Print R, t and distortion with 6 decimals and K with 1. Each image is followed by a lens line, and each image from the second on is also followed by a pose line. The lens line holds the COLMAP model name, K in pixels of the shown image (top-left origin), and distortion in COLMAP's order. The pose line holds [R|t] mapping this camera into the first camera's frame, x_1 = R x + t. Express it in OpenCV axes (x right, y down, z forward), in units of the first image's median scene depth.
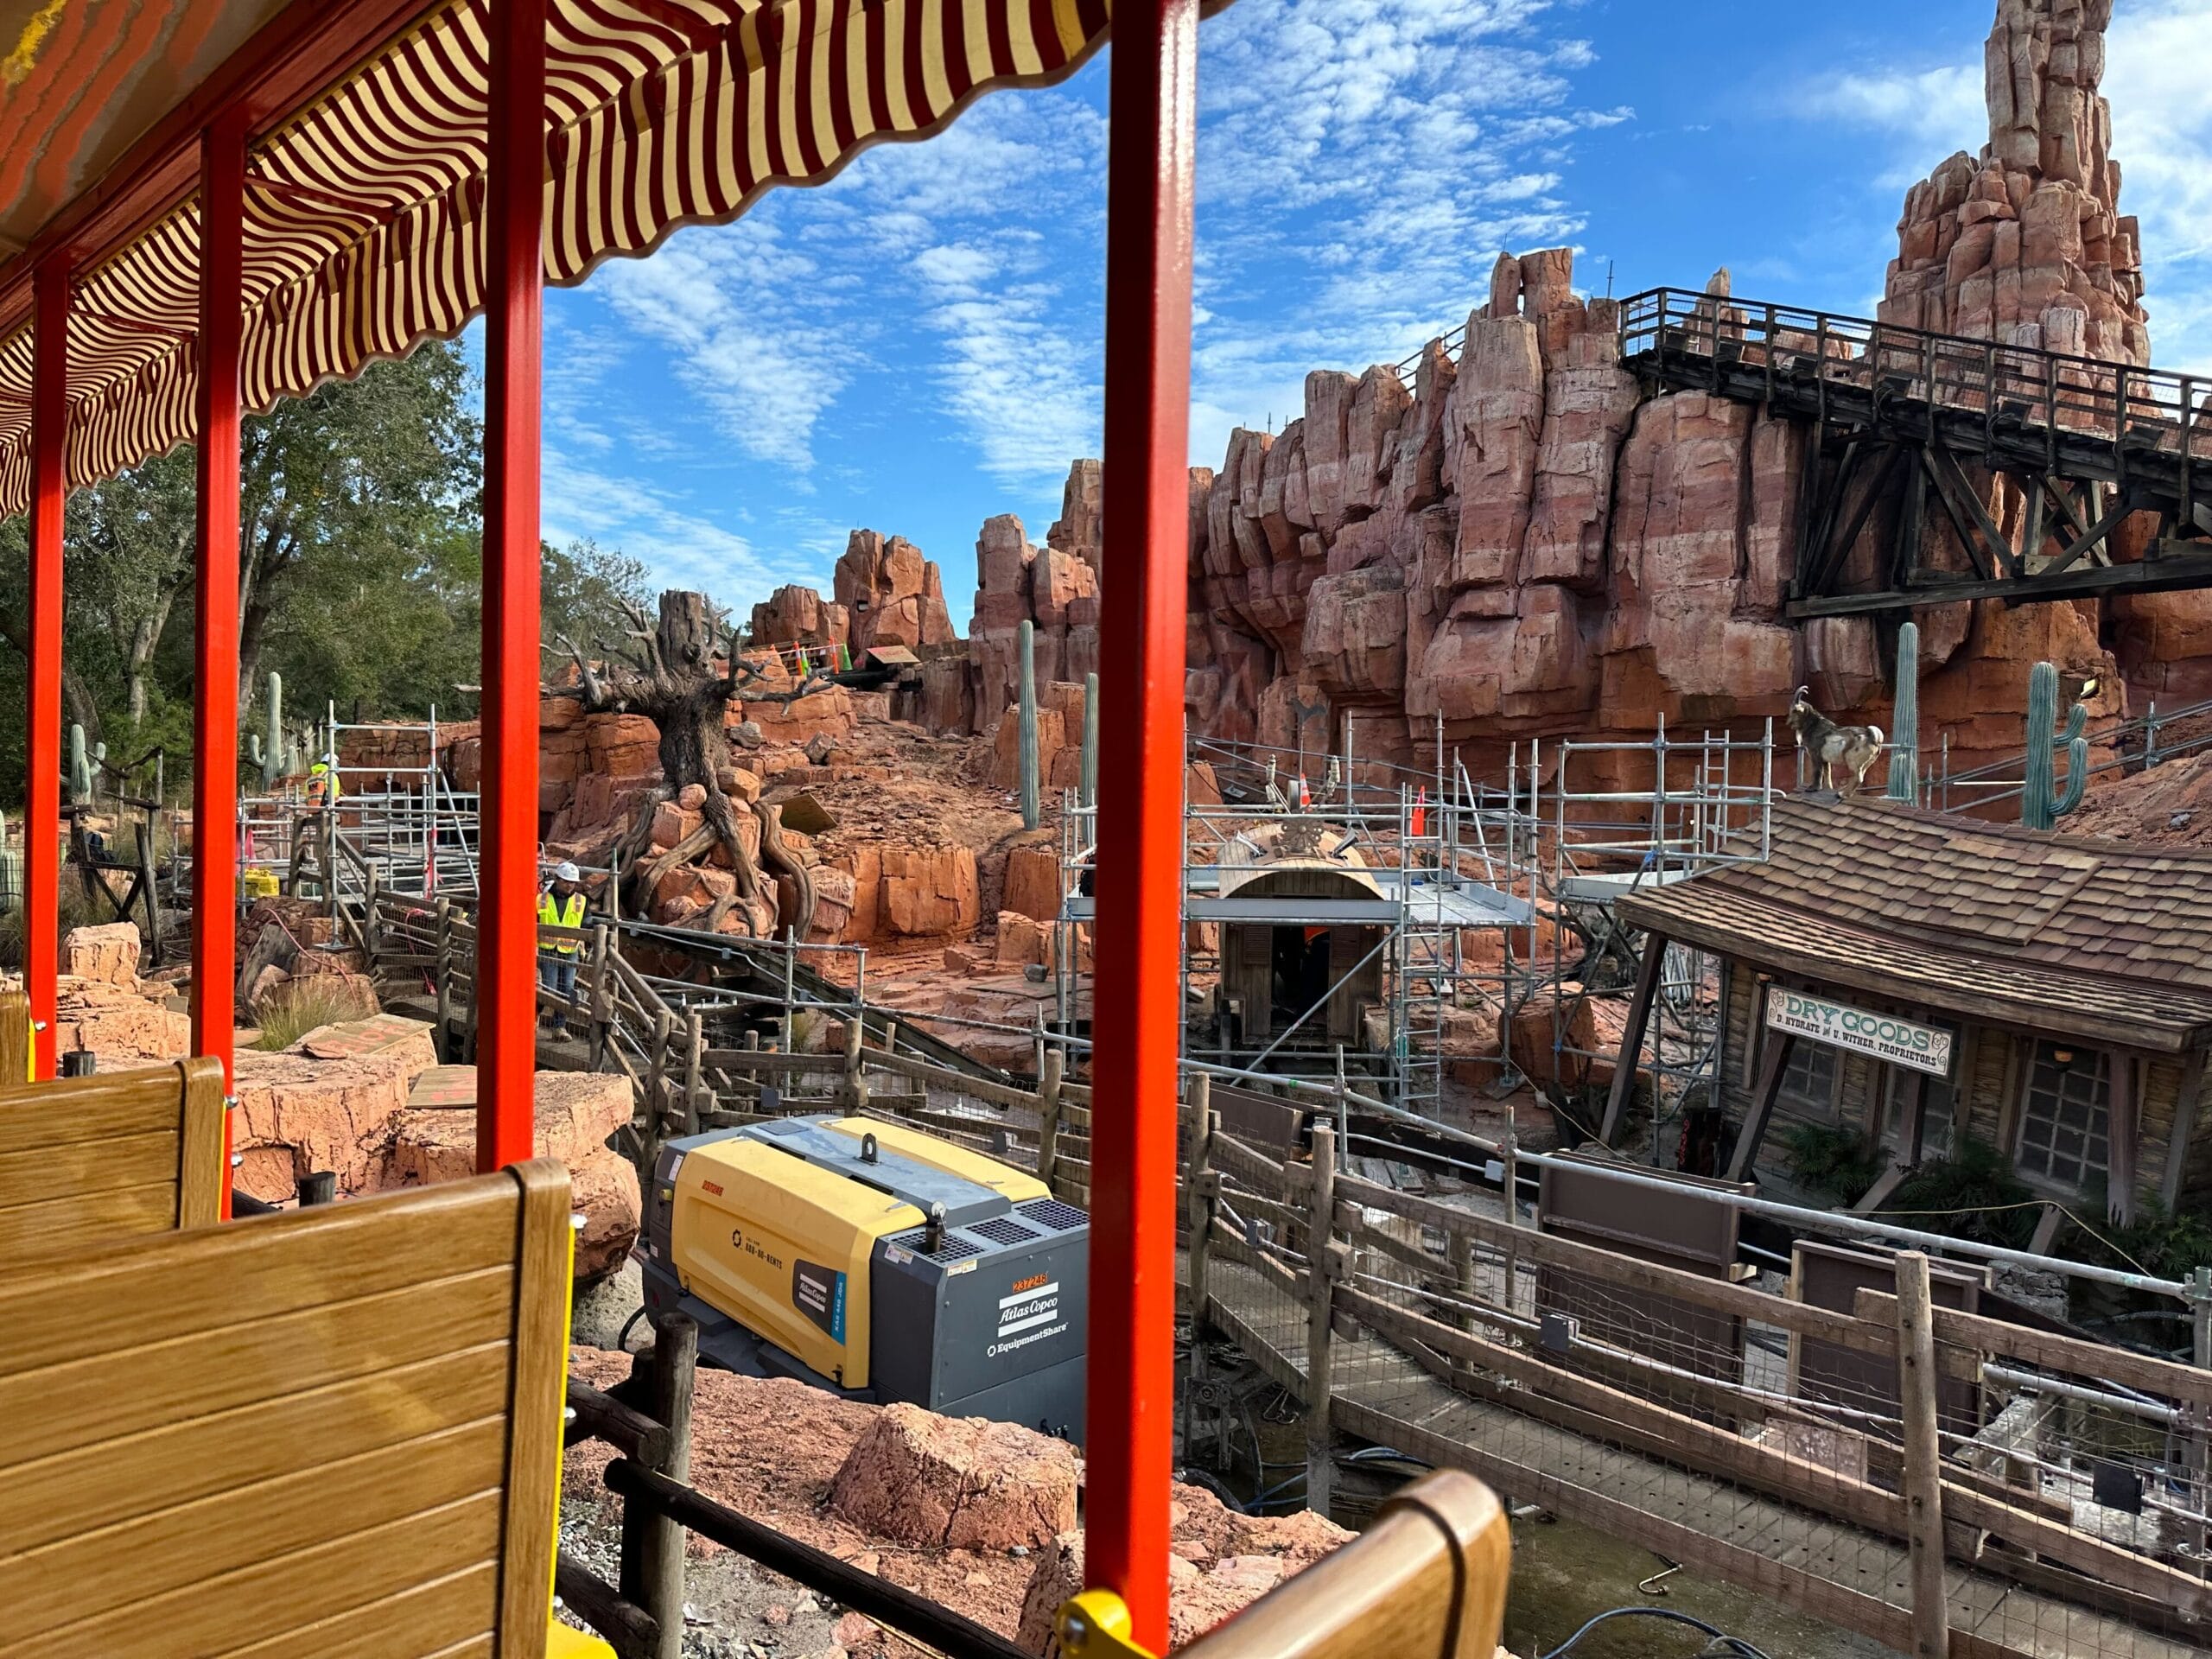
lens RADIAL K [[1597.4, 0, 1106.0], [0, 1597.4, 829.5], [0, 0, 1]] dist [0.026134, -0.027266]
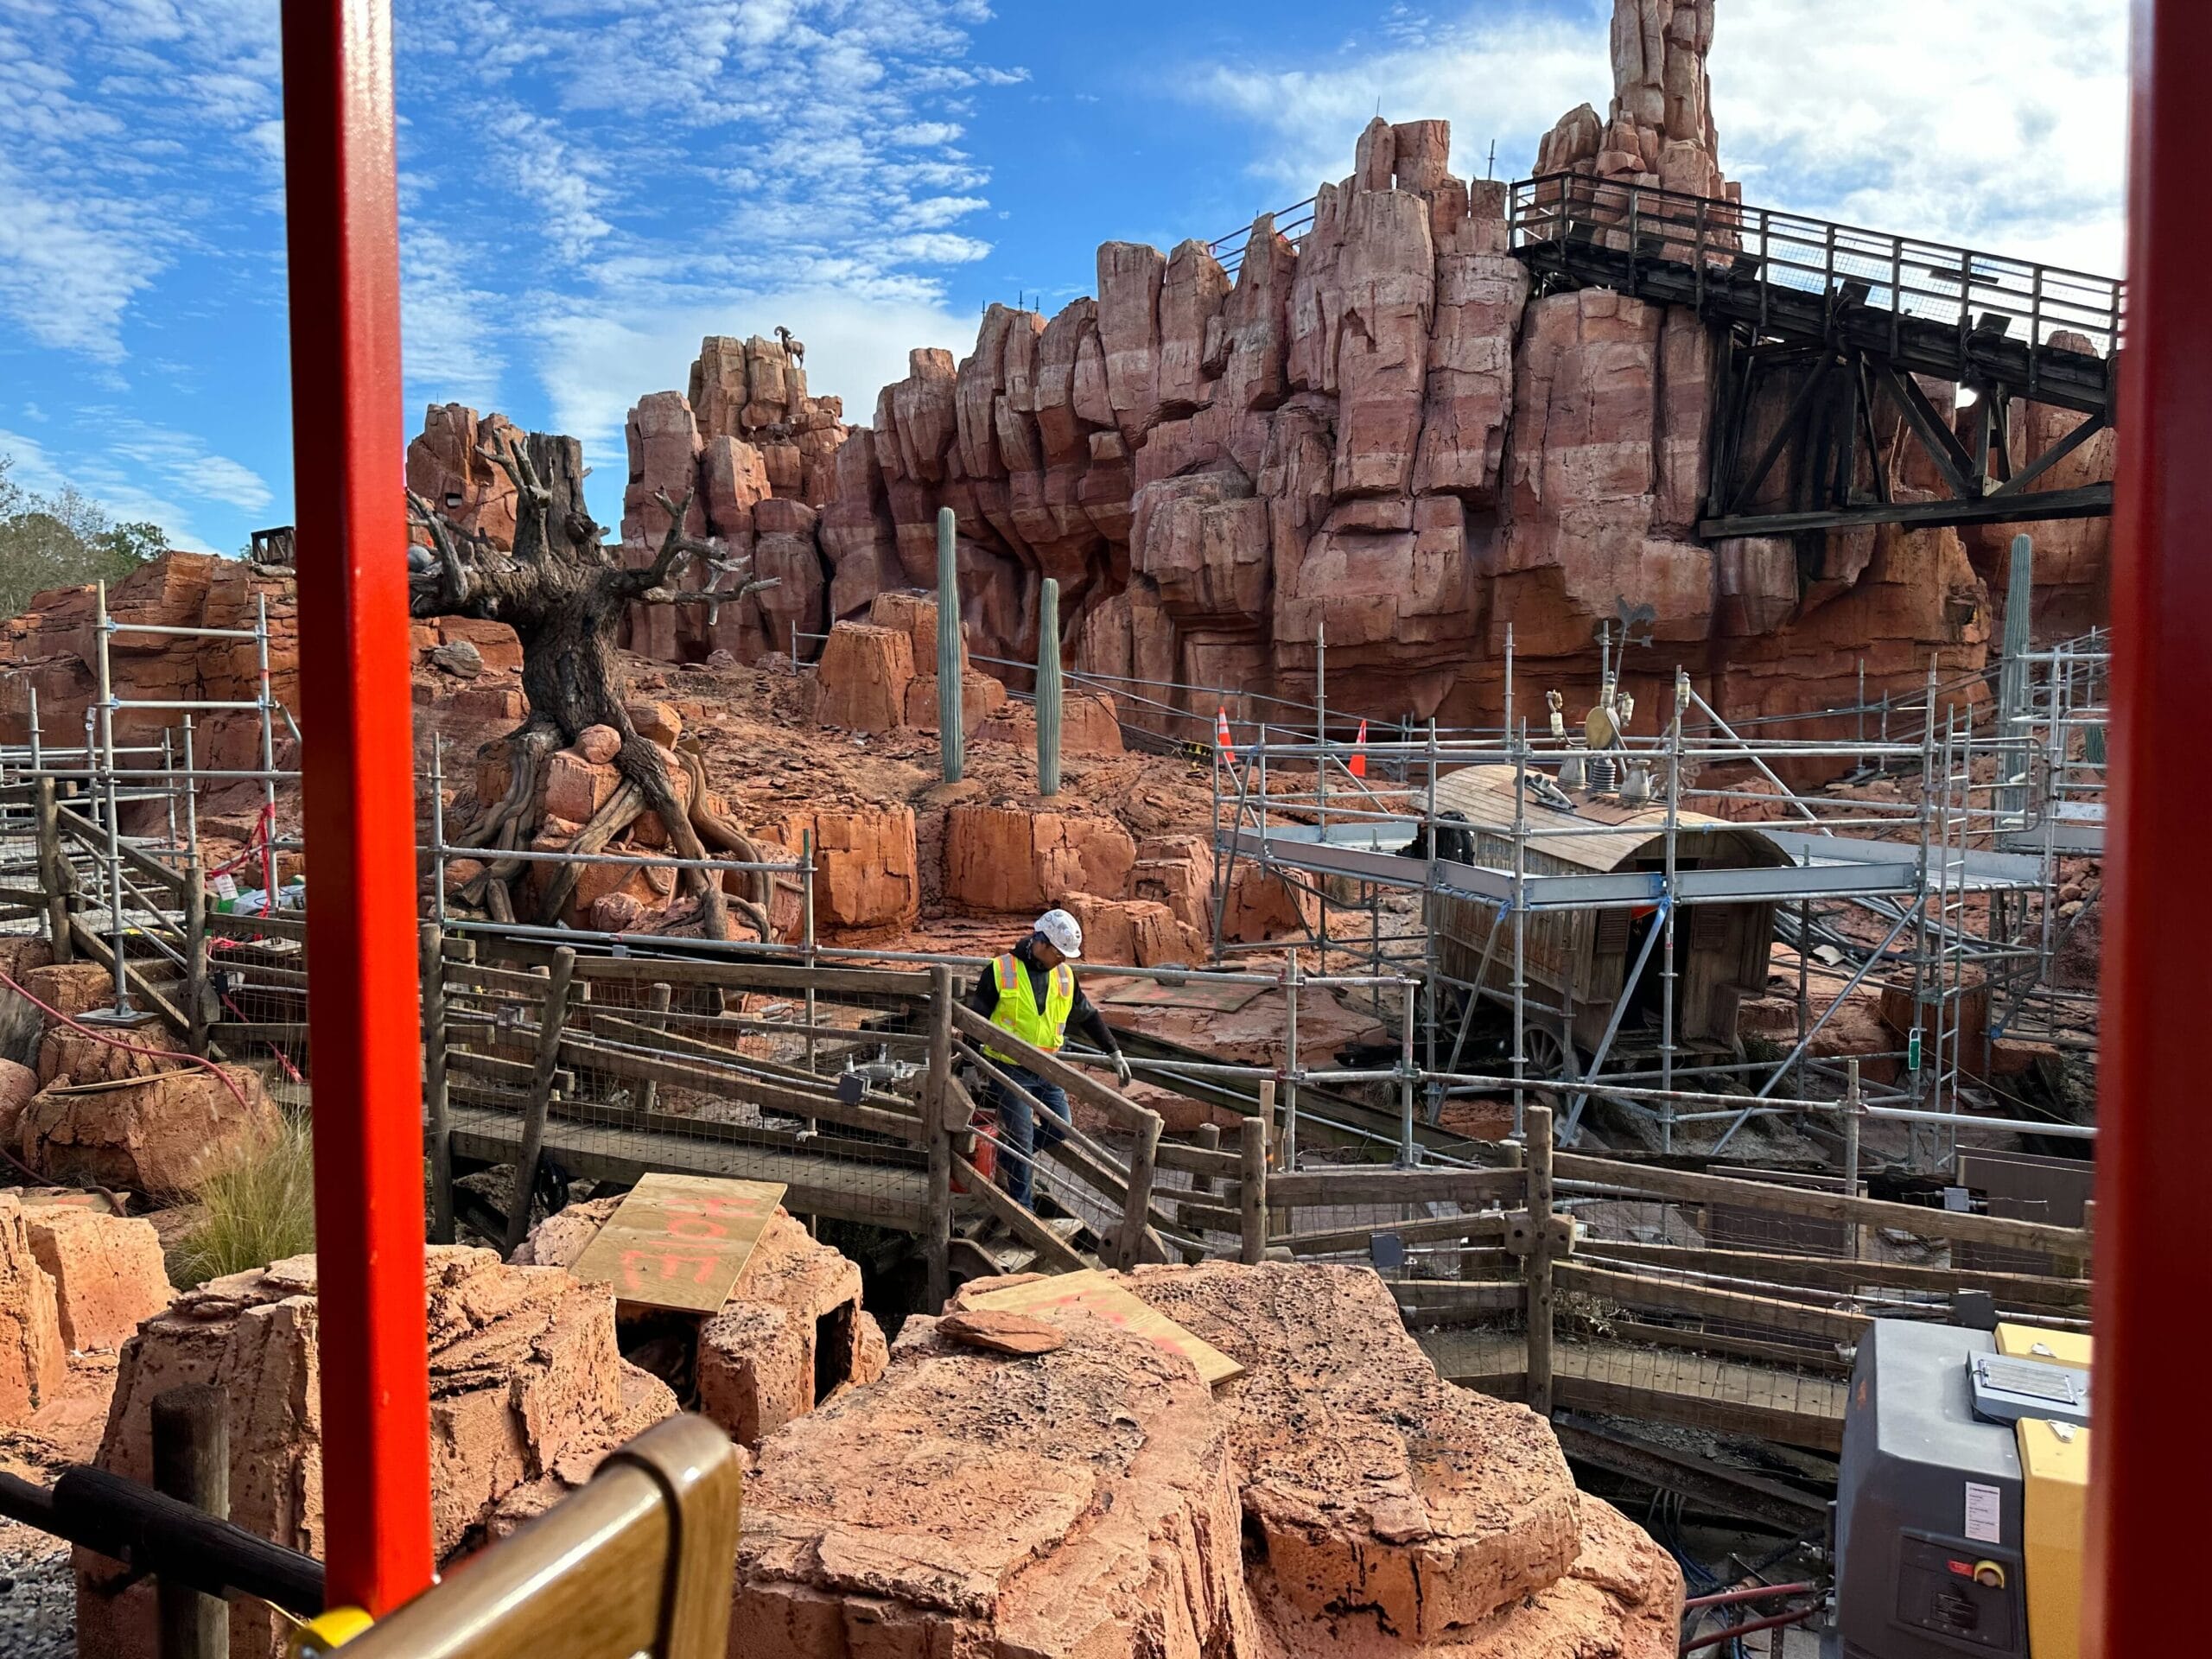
lens RADIAL K [[1587.4, 0, 1109.1], [0, 1587.4, 803.6], [0, 0, 1]] dist [0.054712, -0.055988]
pose [[0.935272, -0.027463, 0.352863, -0.221406], [0.019597, 0.999474, 0.025845, -0.006340], [-0.353387, -0.017257, 0.935318, 0.223680]]
